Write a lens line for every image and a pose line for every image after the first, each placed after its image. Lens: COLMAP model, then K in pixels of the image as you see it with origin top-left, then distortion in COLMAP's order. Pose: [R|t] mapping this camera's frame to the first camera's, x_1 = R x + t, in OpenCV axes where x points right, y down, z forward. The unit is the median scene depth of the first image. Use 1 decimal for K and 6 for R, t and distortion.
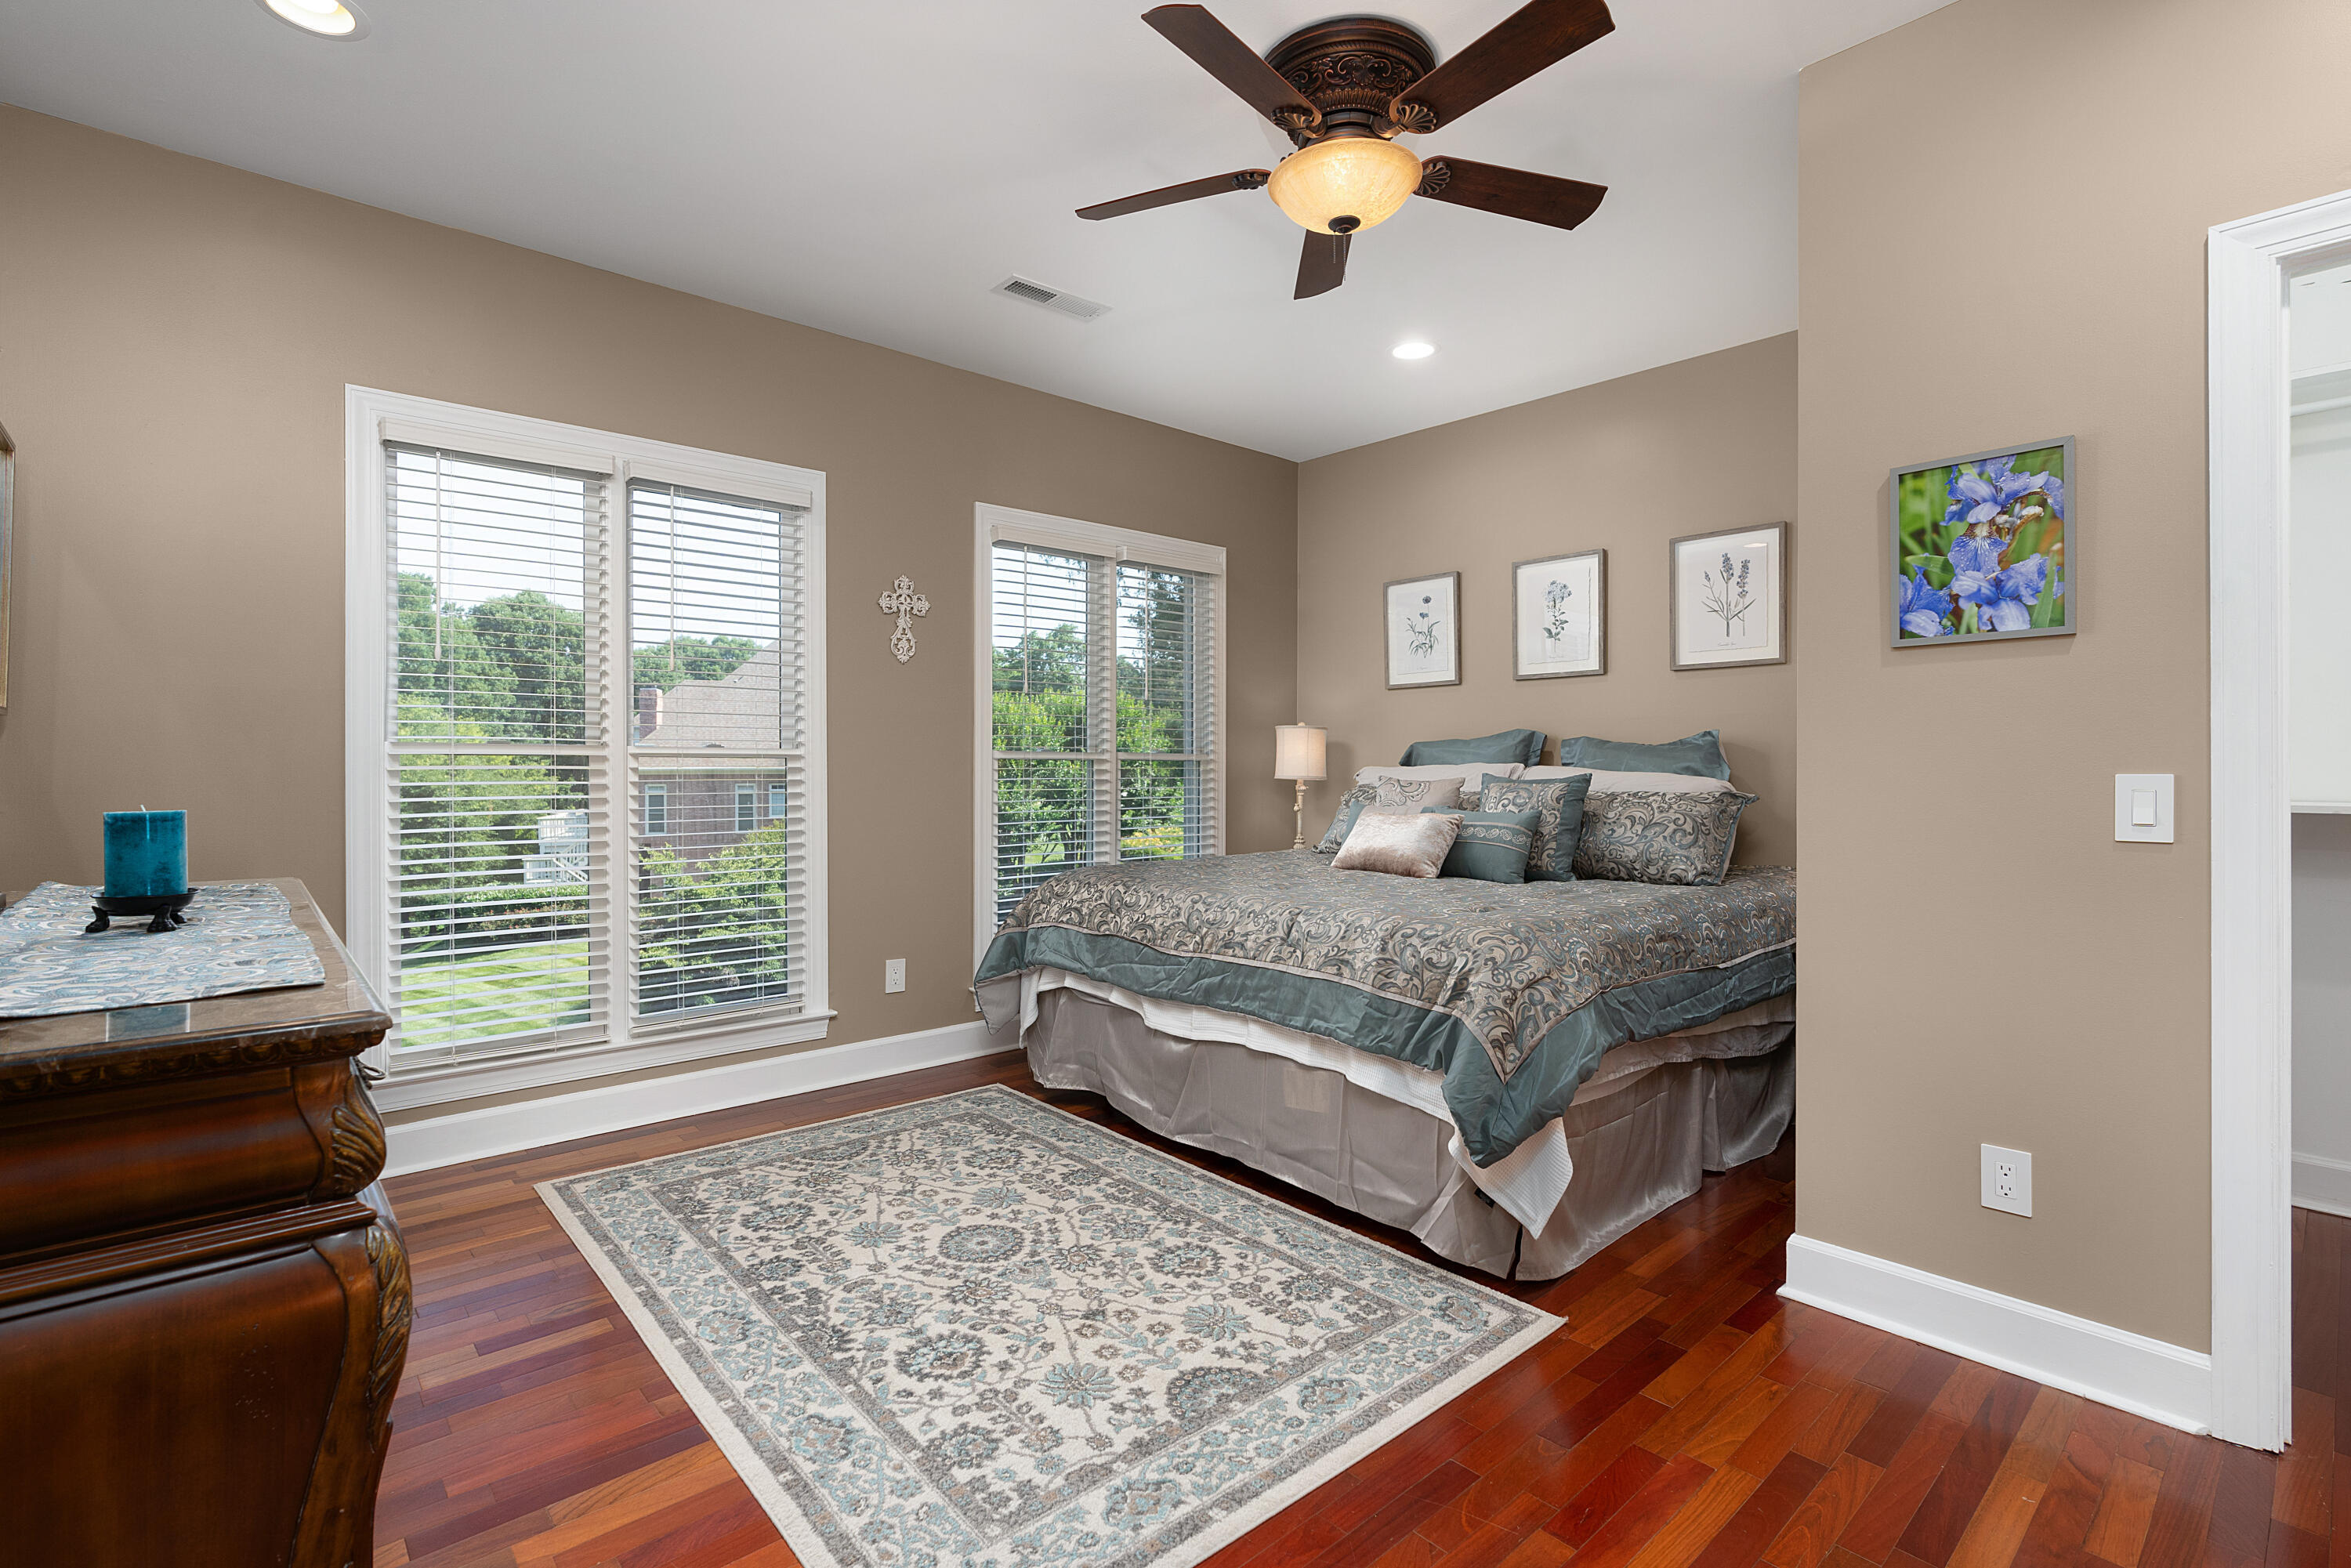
lens RADIAL K [[1074.9, 0, 1161.2], [0, 1074.9, 780.2], [0, 0, 1]] dist [-0.005656, 0.002717]
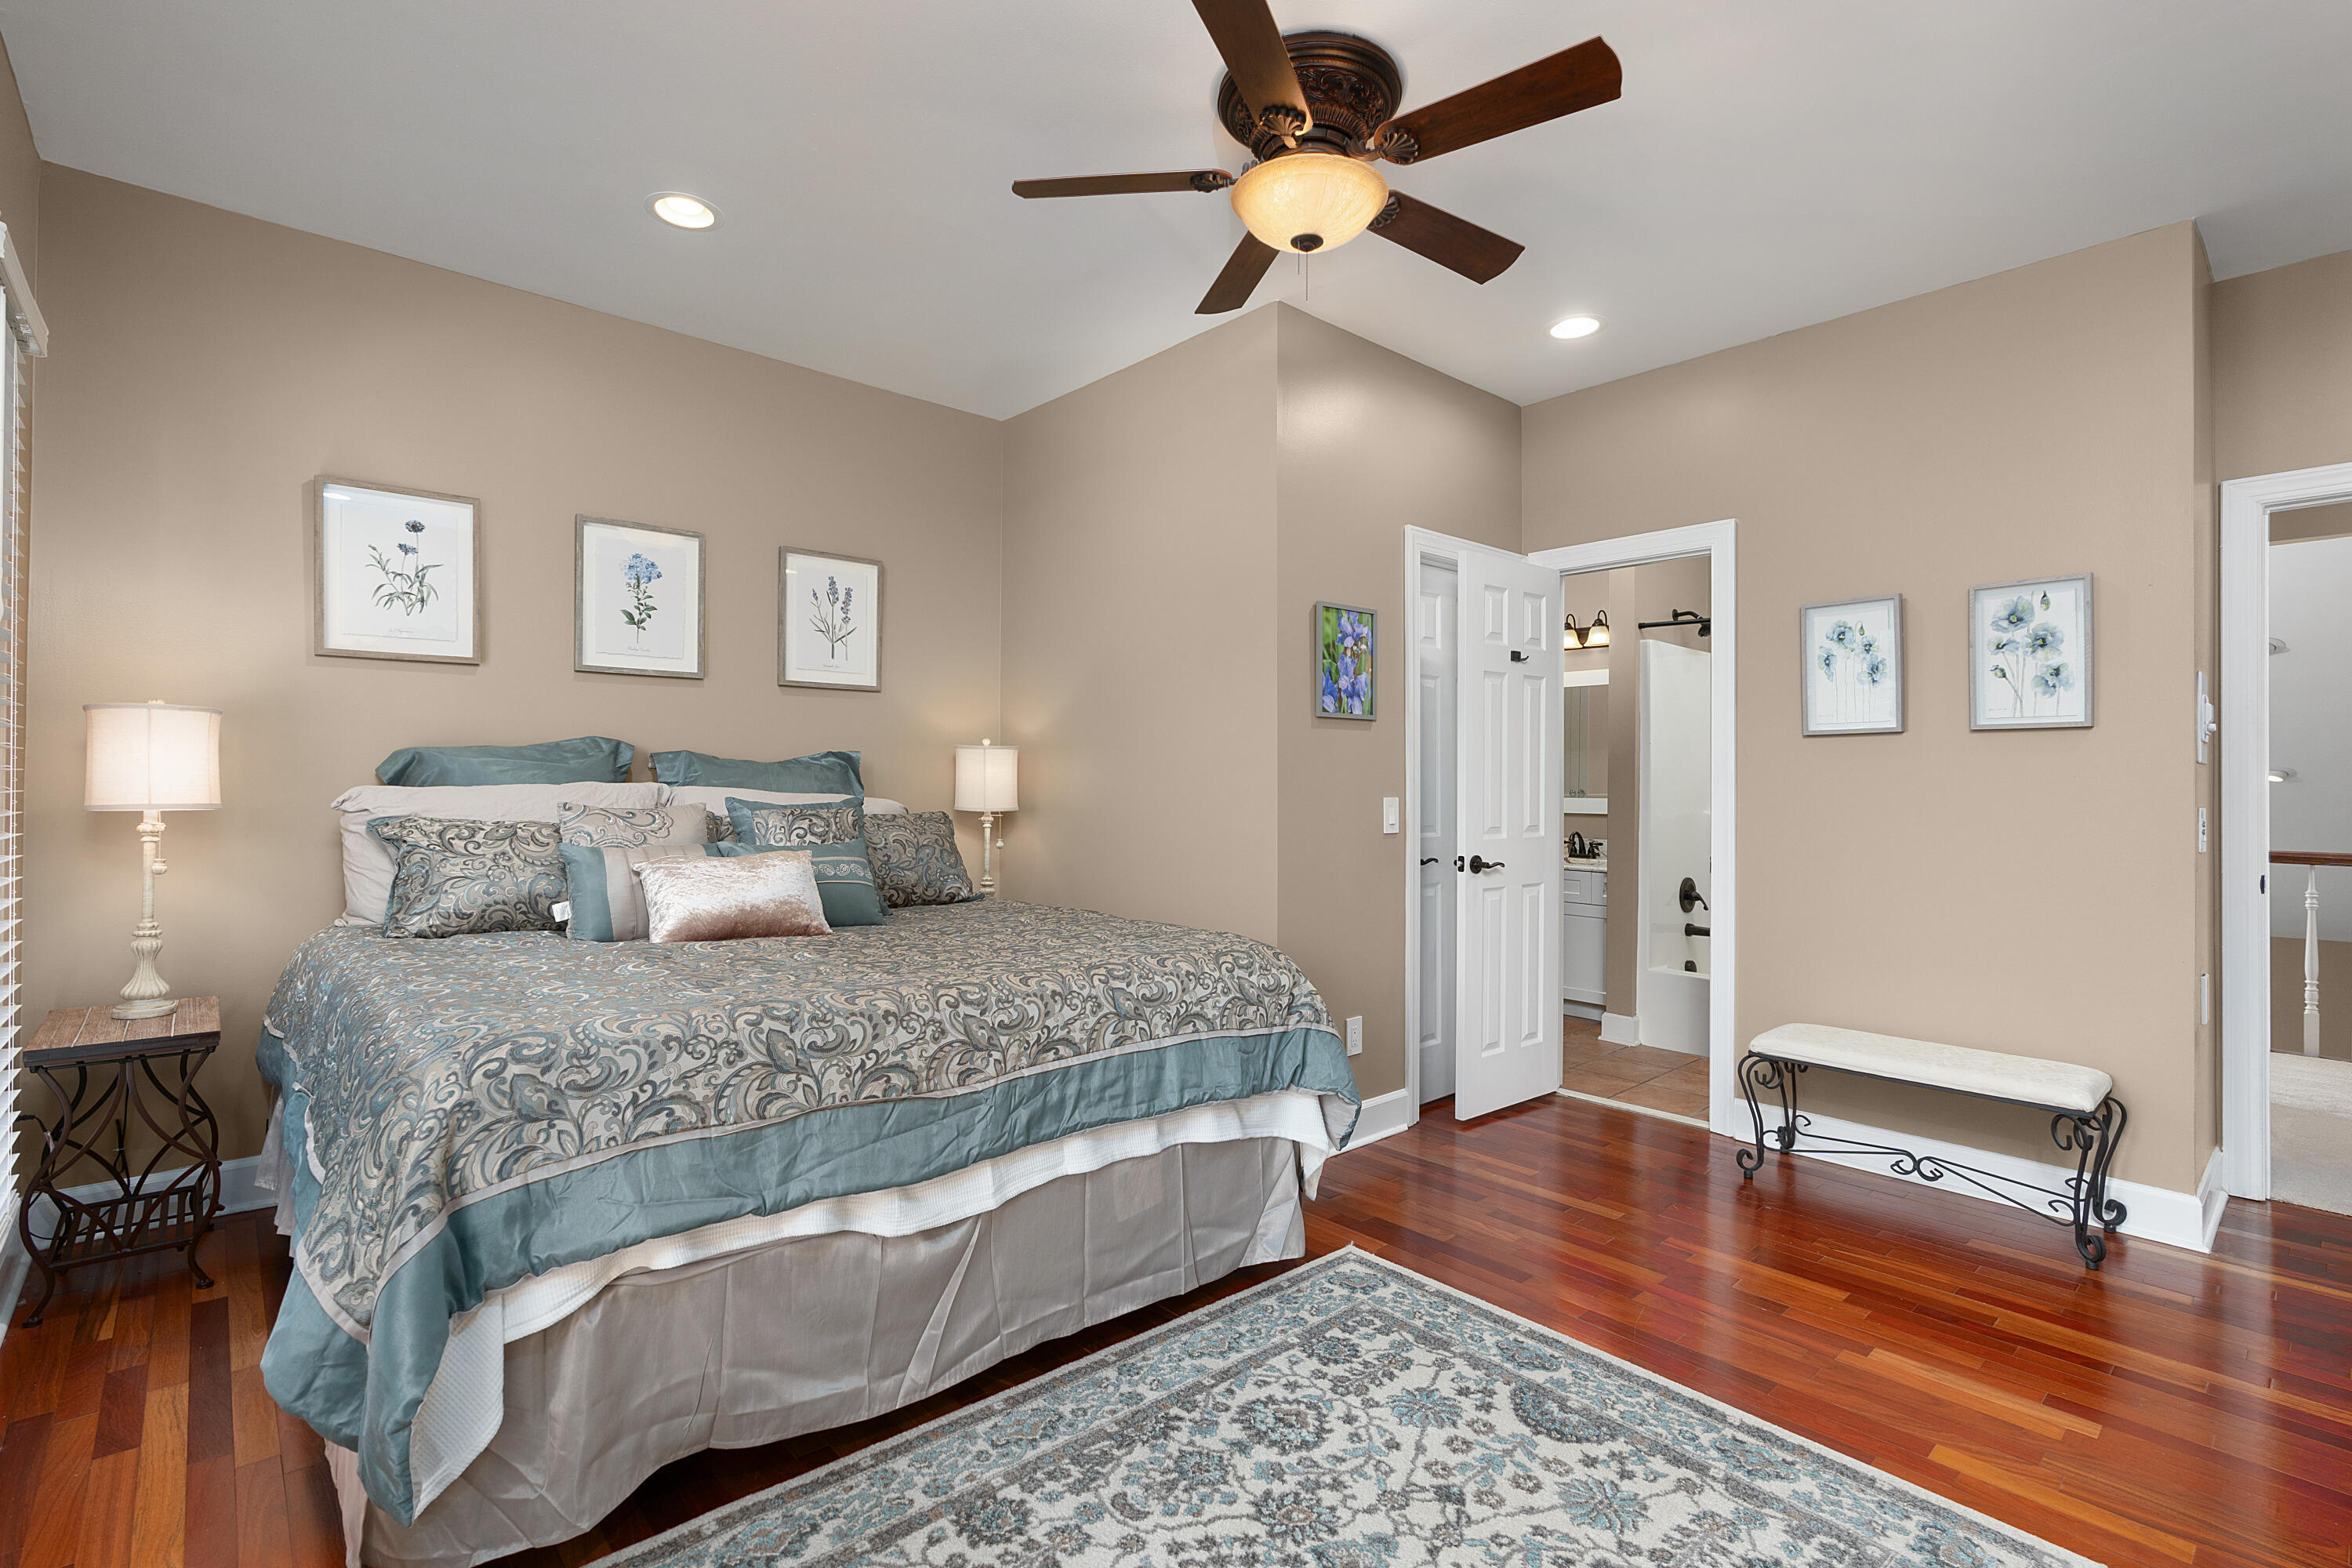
lens RADIAL K [[1075.4, 0, 1158.9], [0, 1075.4, 775.9], [0, 0, 1]] dist [-0.005656, 0.002717]
pose [[0.008373, 0.002624, 0.999962, -0.720271], [0.002418, 0.999994, -0.002645, -0.028657], [-0.999962, 0.002440, 0.008367, 1.008289]]
